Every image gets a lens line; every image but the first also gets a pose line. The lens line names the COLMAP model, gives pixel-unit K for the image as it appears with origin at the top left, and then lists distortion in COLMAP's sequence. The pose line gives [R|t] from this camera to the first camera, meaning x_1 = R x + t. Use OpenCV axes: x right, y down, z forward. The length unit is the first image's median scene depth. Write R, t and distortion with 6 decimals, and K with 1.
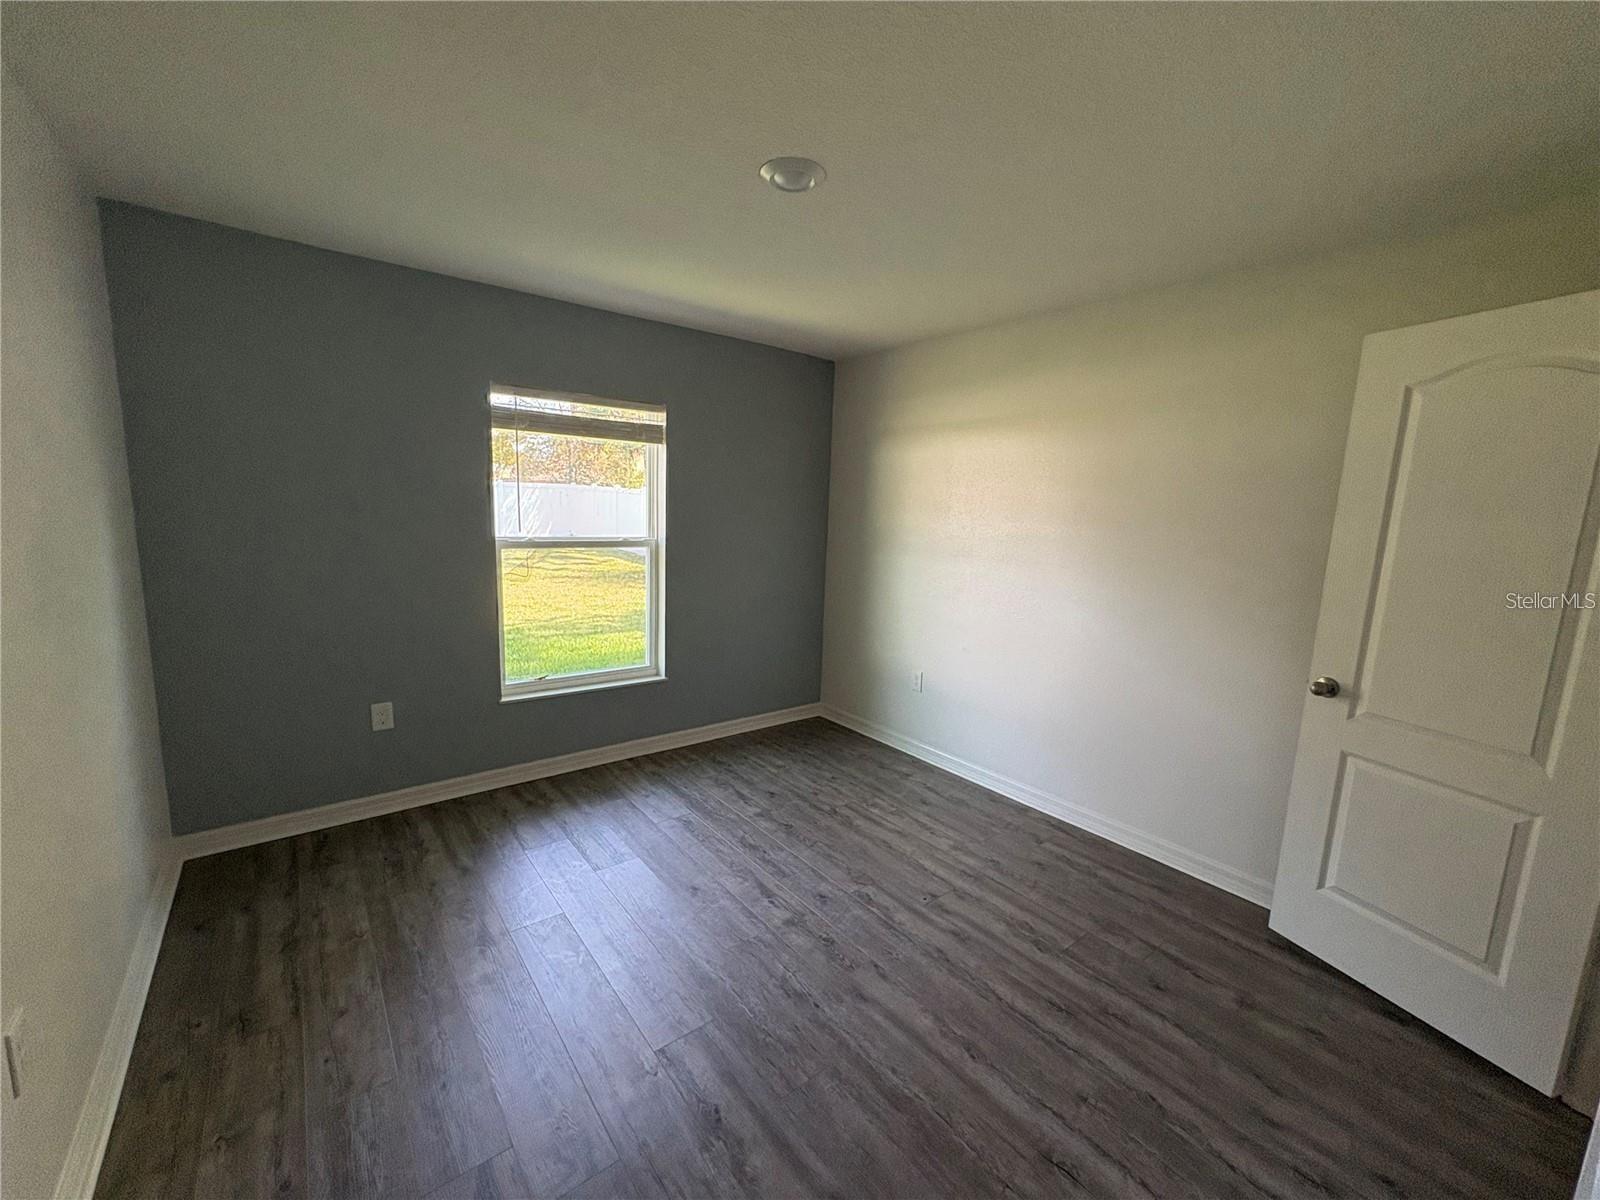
lens RADIAL K [[639.4, 0, 804.7], [0, 639.4, 597.3], [0, 0, 1]] dist [0.001362, -0.000484]
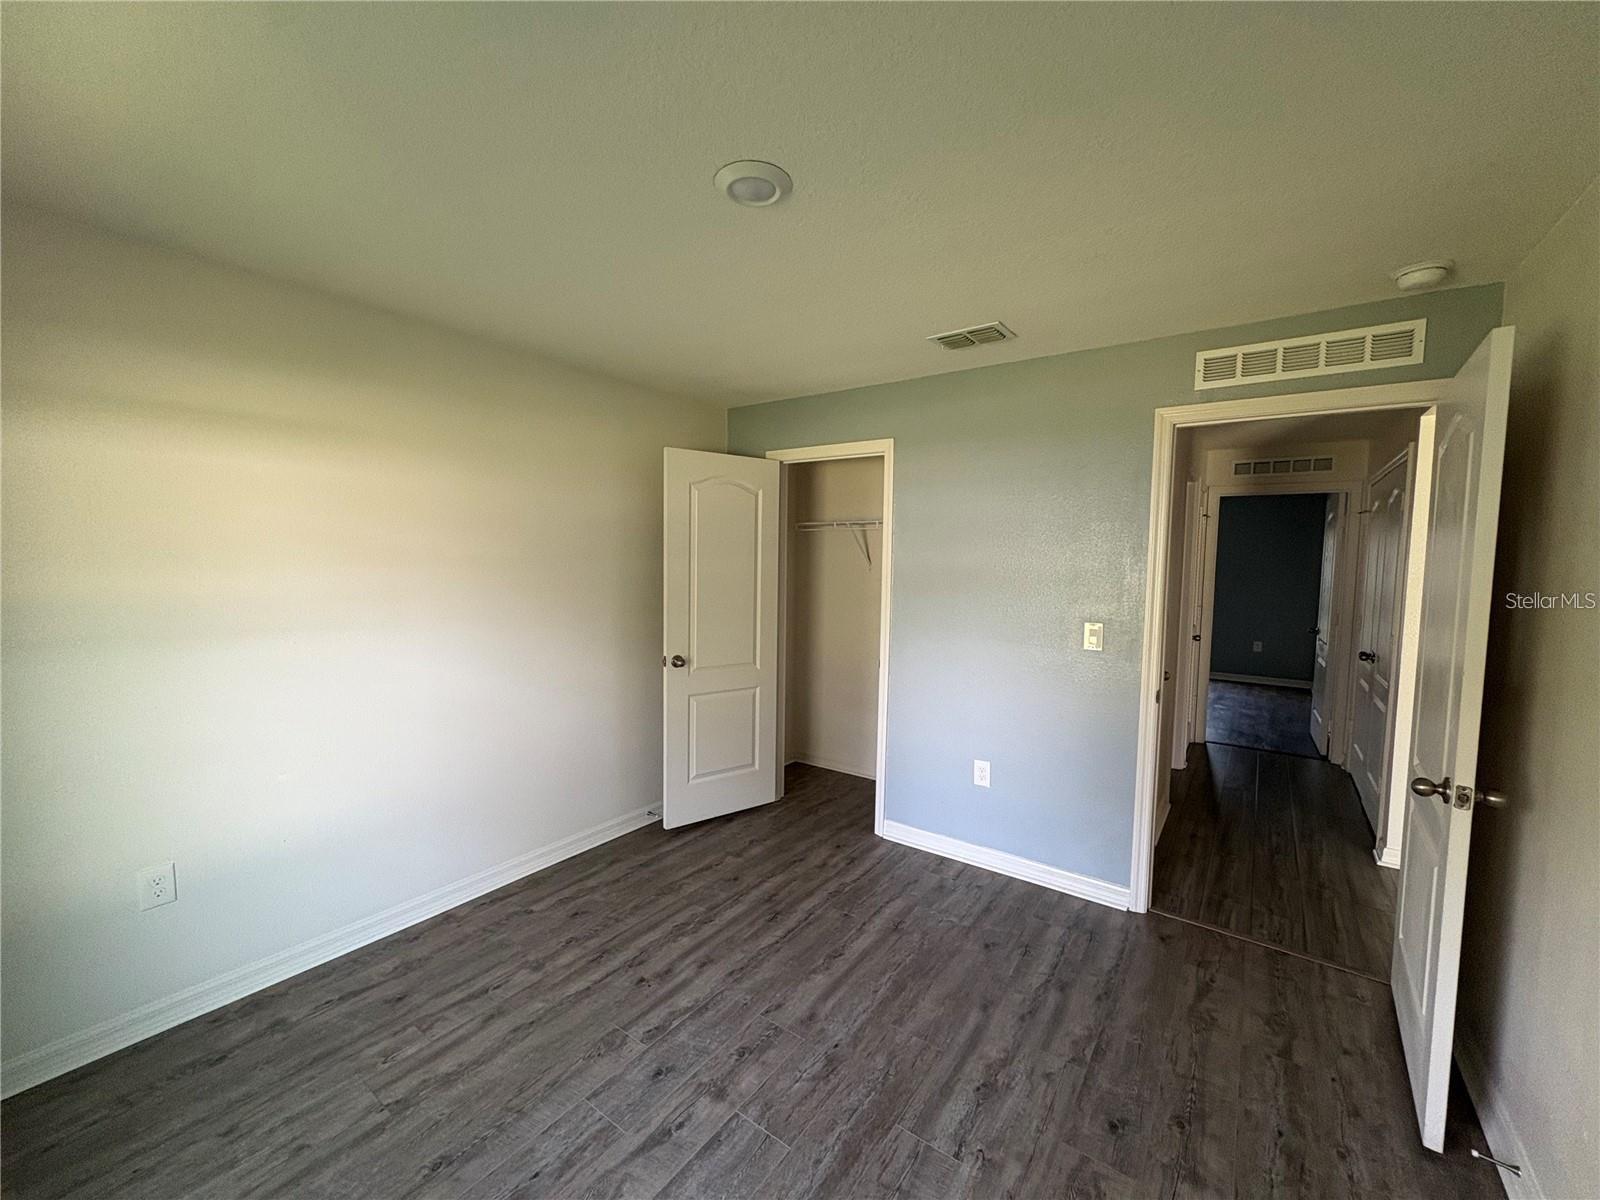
lens RADIAL K [[639.4, 0, 798.1], [0, 639.4, 596.5], [0, 0, 1]] dist [0.001362, -0.000484]
pose [[-0.270860, -0.098463, 0.957570, -0.789523], [0.112317, 0.984728, 0.133025, -0.198994], [-0.956044, 0.143582, -0.255664, 1.088500]]
